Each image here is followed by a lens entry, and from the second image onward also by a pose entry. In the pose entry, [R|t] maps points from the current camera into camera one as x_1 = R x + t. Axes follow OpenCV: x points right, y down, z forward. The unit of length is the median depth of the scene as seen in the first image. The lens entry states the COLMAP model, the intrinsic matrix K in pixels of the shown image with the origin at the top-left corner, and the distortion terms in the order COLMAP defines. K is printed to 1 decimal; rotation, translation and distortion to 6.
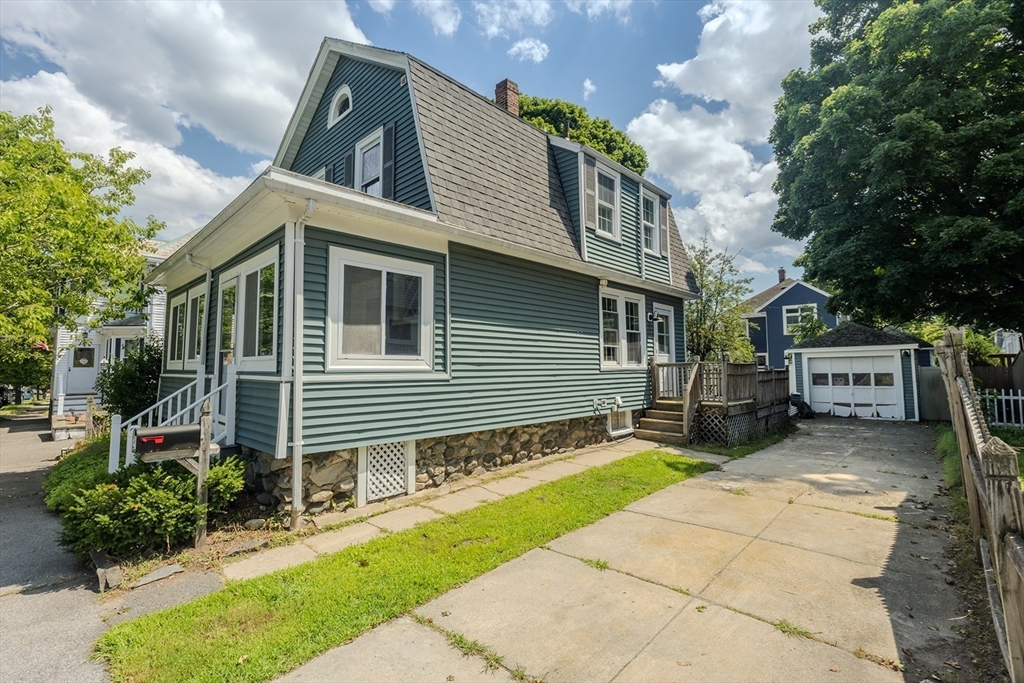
lens RADIAL K [[461.3, 0, 509.9], [0, 461.3, 342.9], [0, 0, 1]] dist [-0.004489, 0.002809]
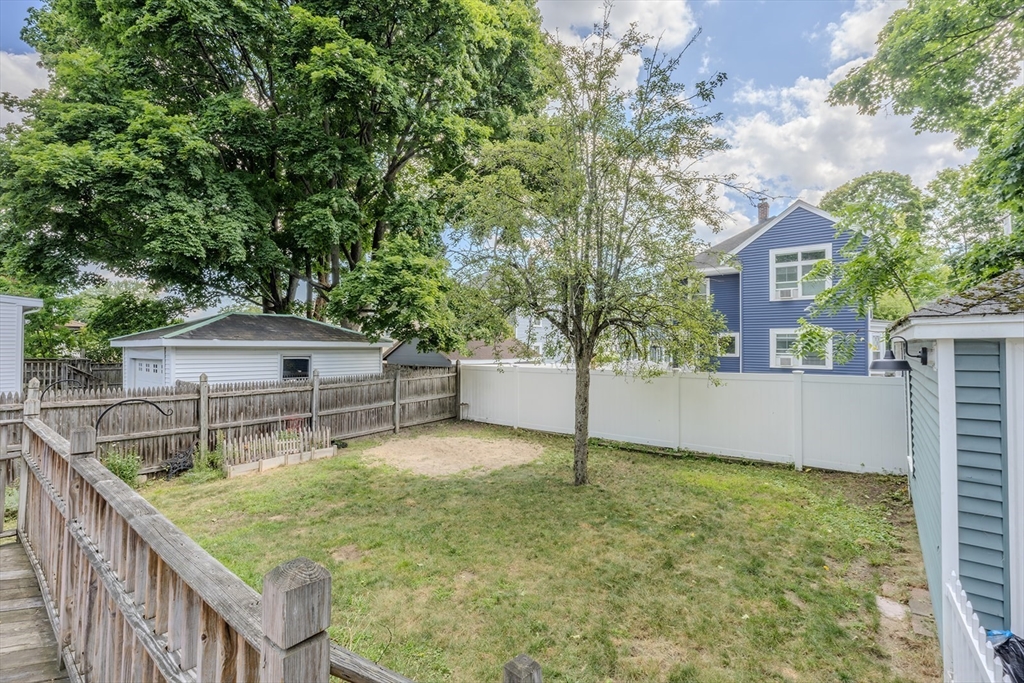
lens RADIAL K [[461.3, 0, 512.1], [0, 461.3, 341.7], [0, 0, 1]] dist [-0.004489, 0.002809]
pose [[0.998076, -0.012842, 0.060659, 0.230015], [0.008615, 0.997549, 0.069439, -0.008008], [-0.061402, -0.068783, 0.995740, 0.433170]]
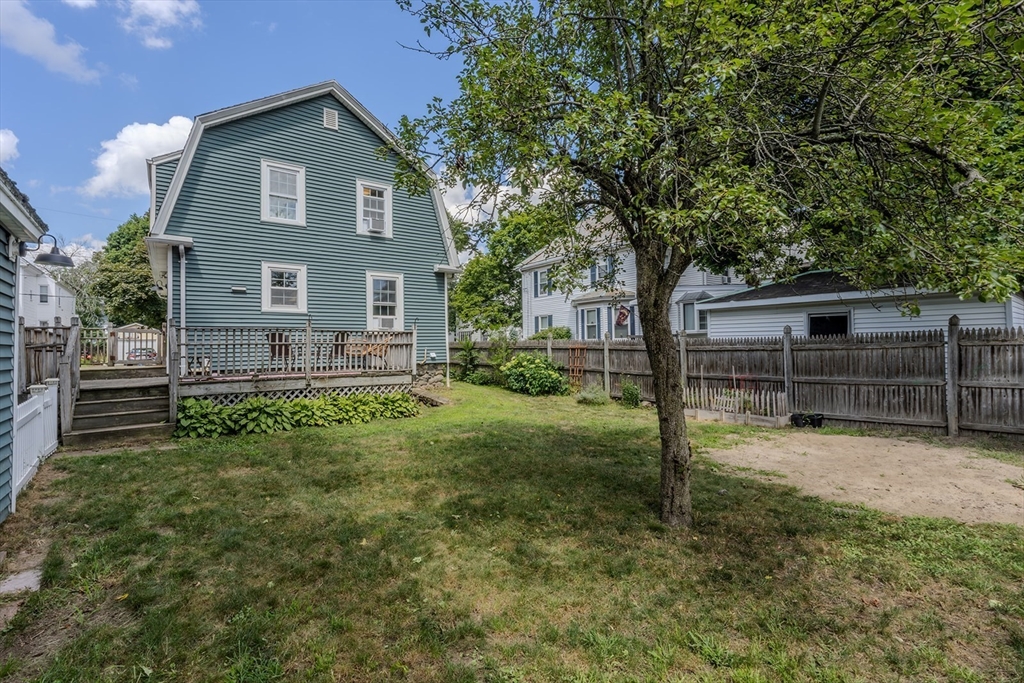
lens RADIAL K [[461.3, 0, 516.7], [0, 461.3, 341.1], [0, 0, 1]] dist [-0.004489, 0.002809]
pose [[-0.158462, -0.018147, -0.987198, 0.441888], [0.093655, 0.995047, -0.033325, 0.045505], [0.982913, -0.097737, -0.155978, 0.694591]]
